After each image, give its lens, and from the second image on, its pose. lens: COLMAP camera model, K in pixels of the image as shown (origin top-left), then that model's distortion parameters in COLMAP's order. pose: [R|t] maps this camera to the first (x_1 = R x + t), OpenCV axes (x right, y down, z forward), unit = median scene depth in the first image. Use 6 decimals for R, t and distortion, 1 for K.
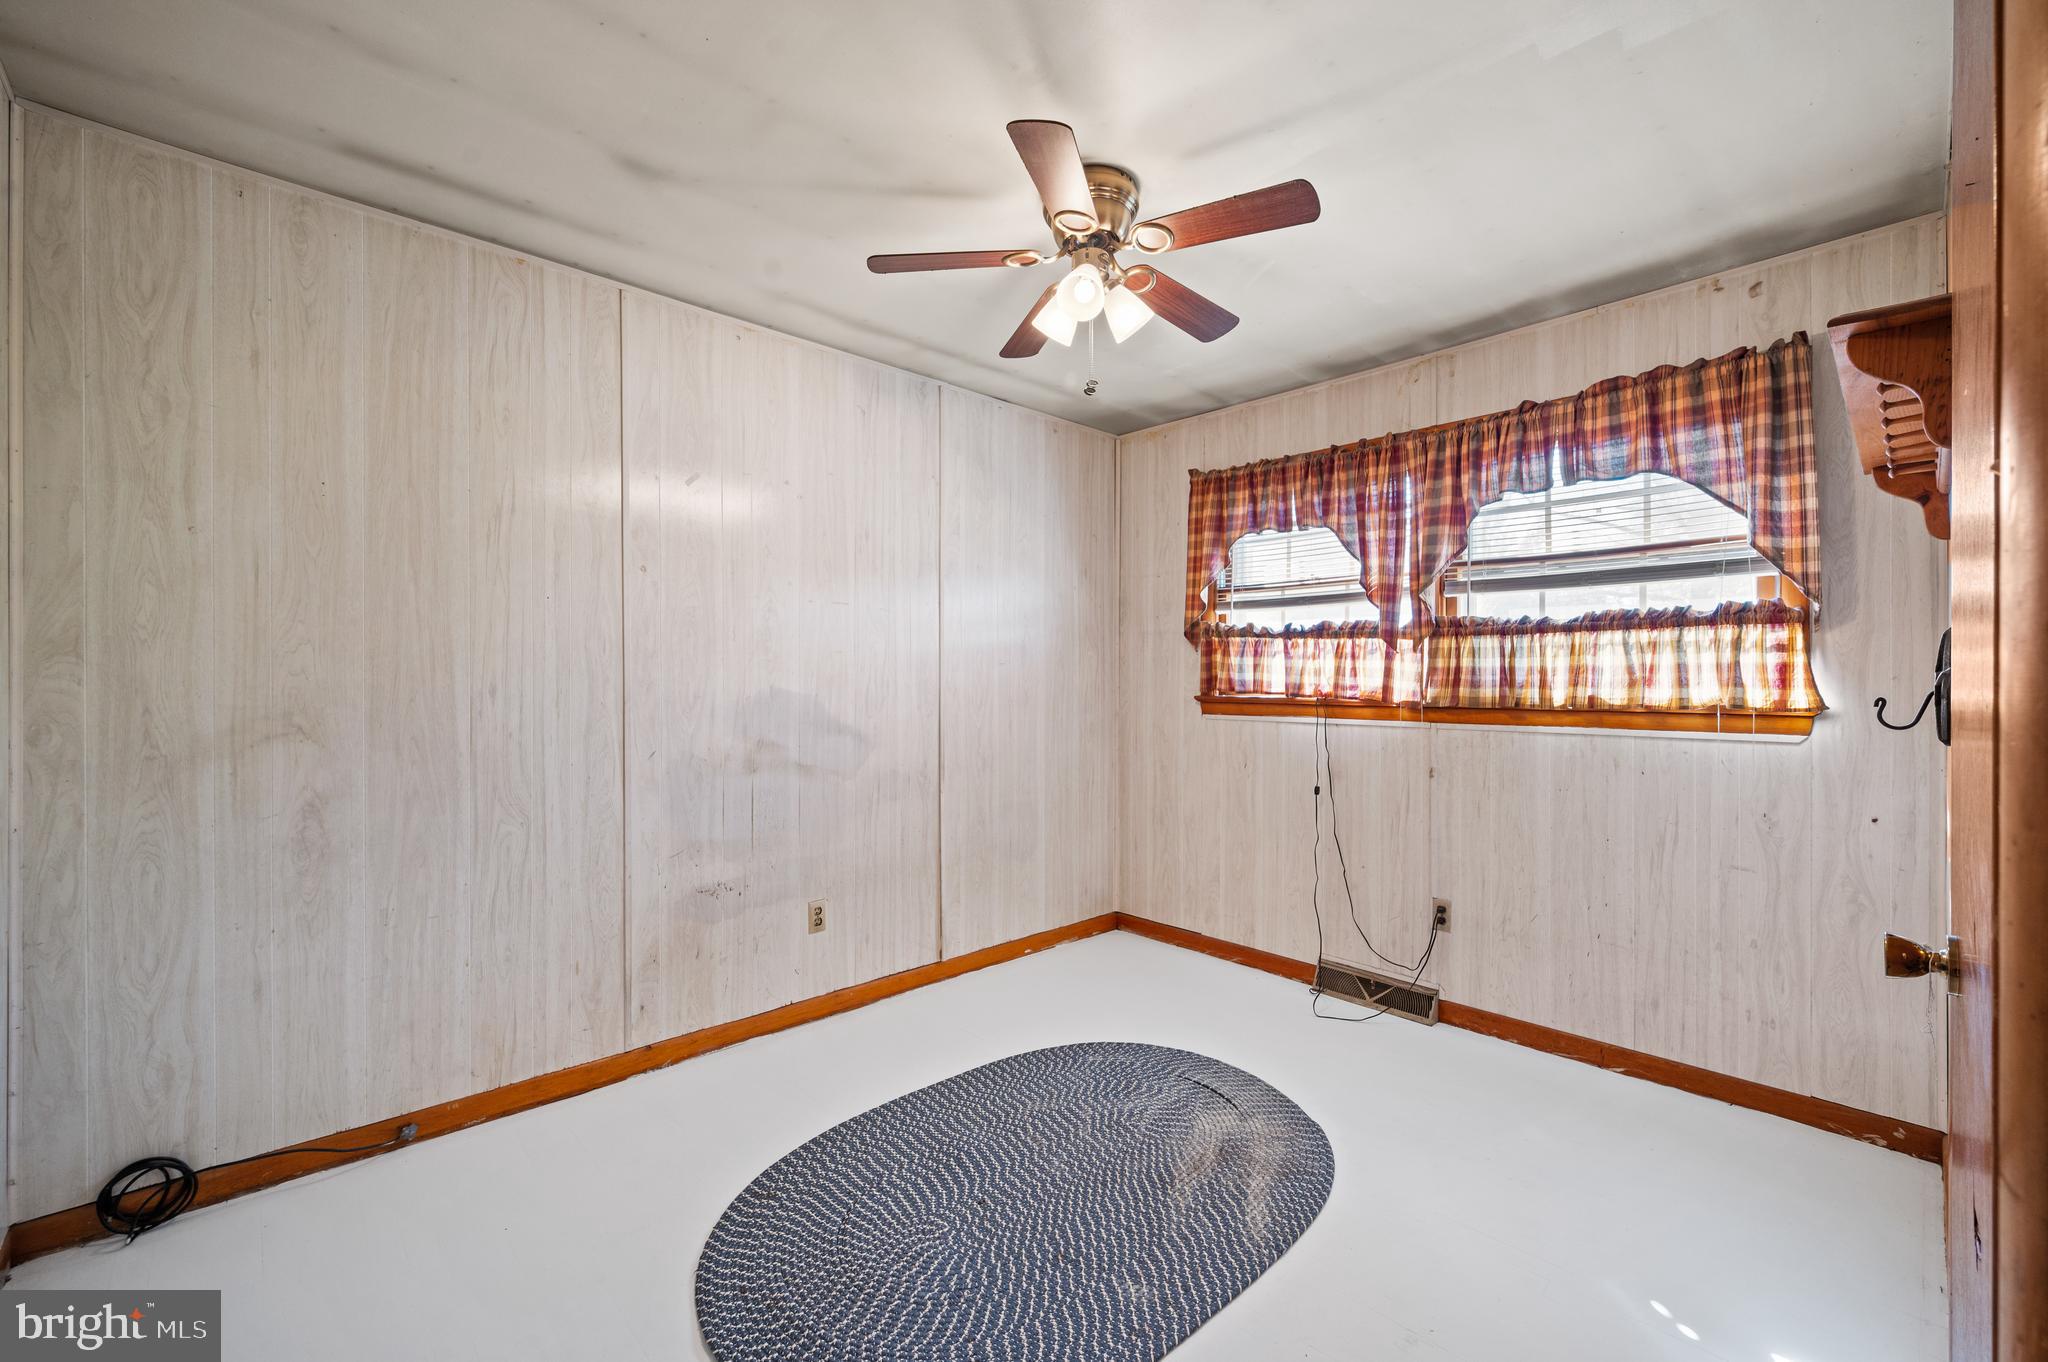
lens RADIAL K [[855.0, 0, 1037.7], [0, 855.0, 683.5], [0, 0, 1]] dist [0.003380, -0.000368]
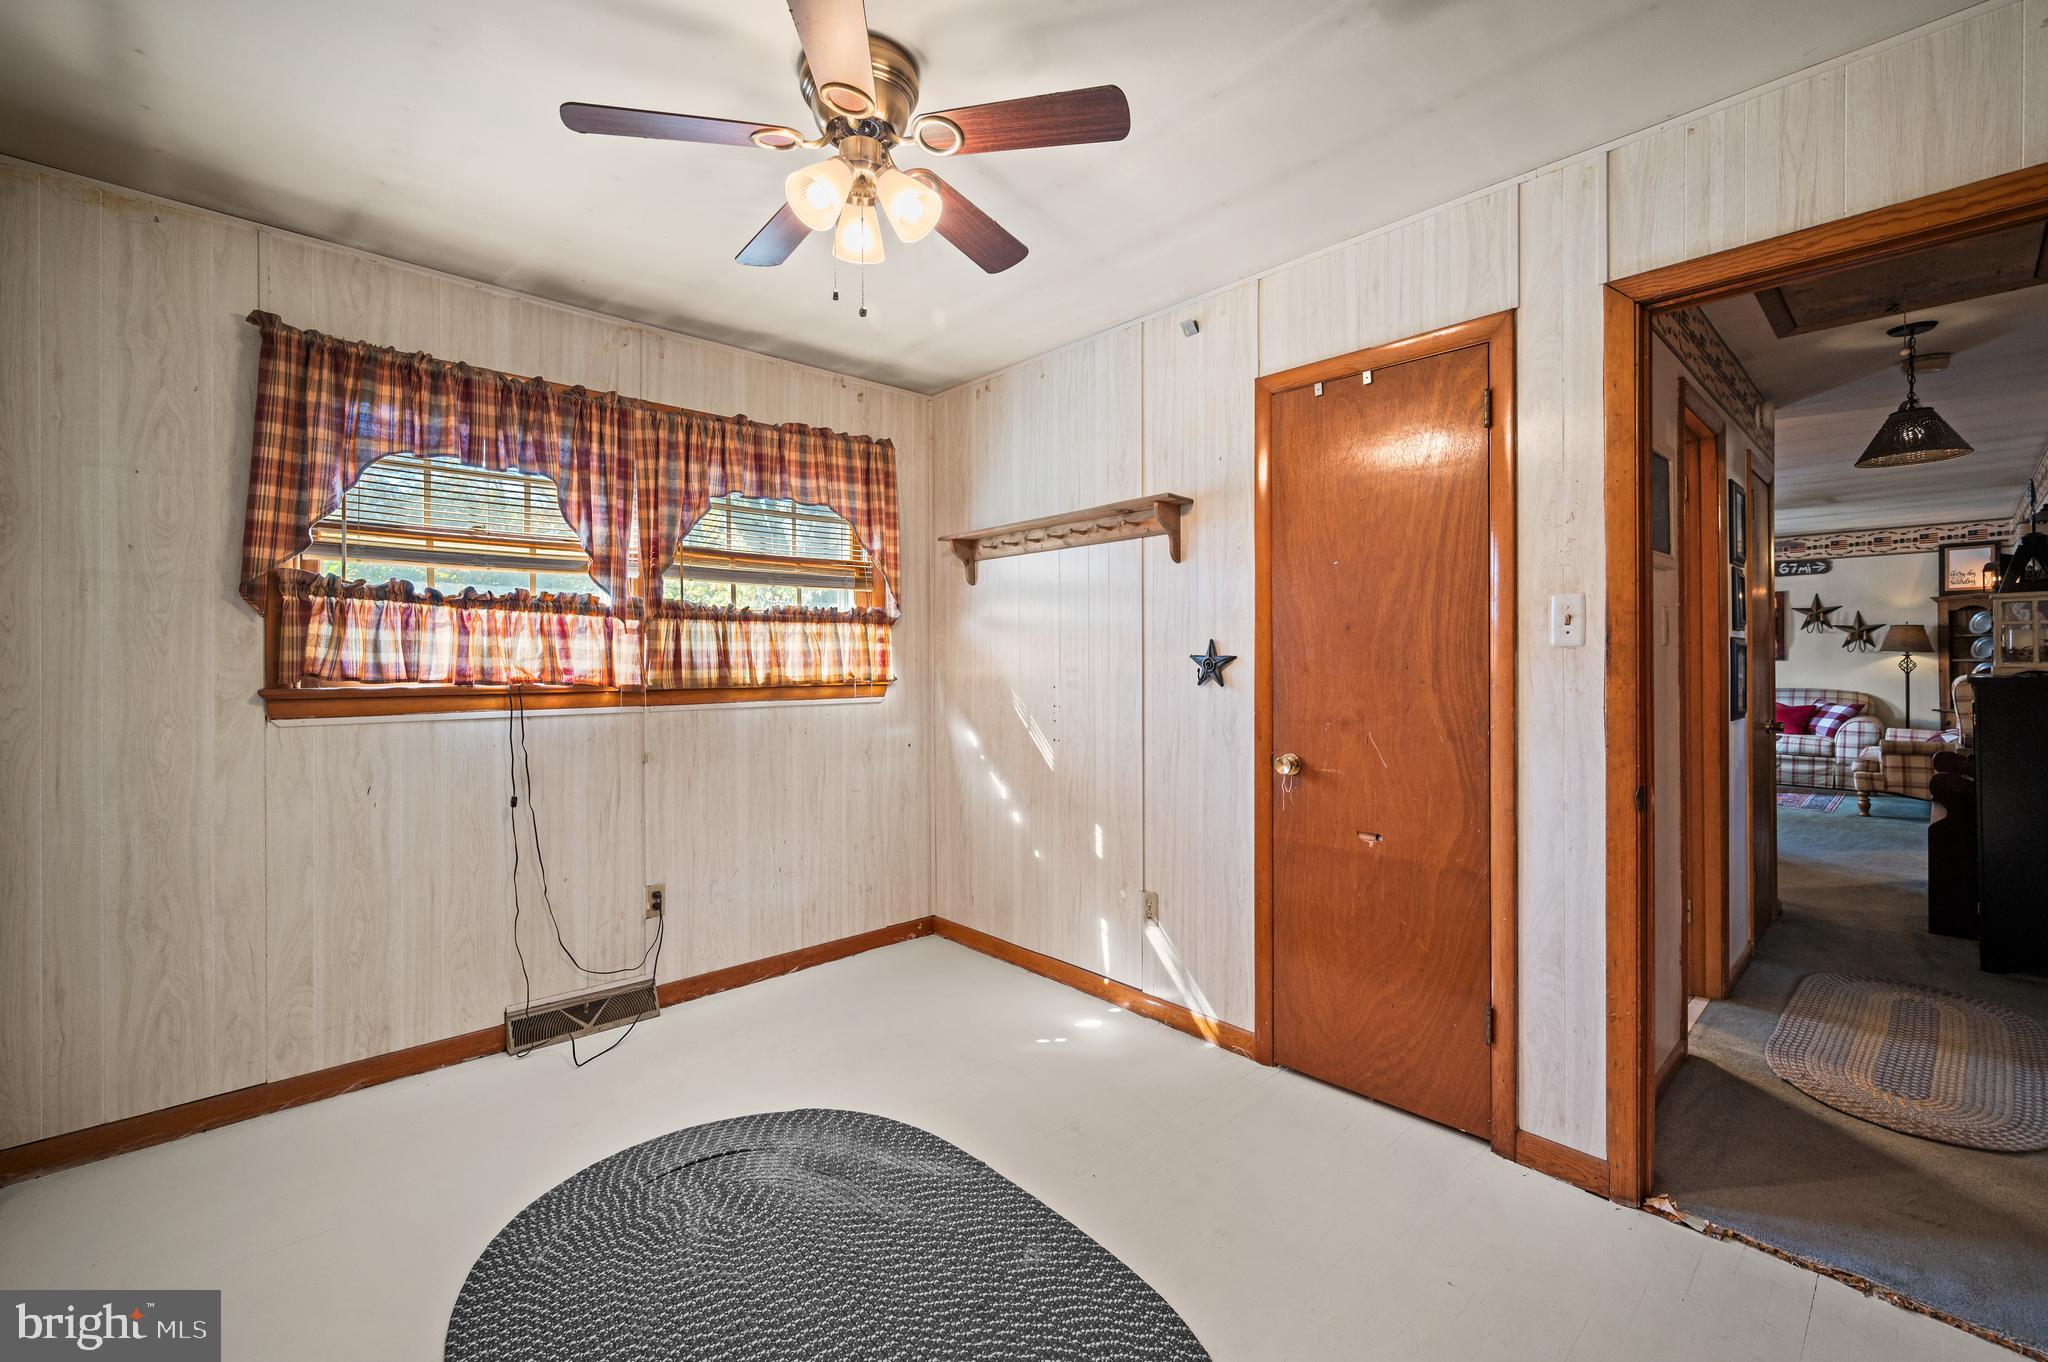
lens RADIAL K [[855.0, 0, 1037.3], [0, 855.0, 664.2], [0, 0, 1]] dist [0.003380, -0.000368]
pose [[0.001868, -0.003797, 0.999991, -0.514054], [0.008119, 0.999960, 0.003782, -0.001880], [-0.999965, 0.008112, 0.001899, 0.559253]]
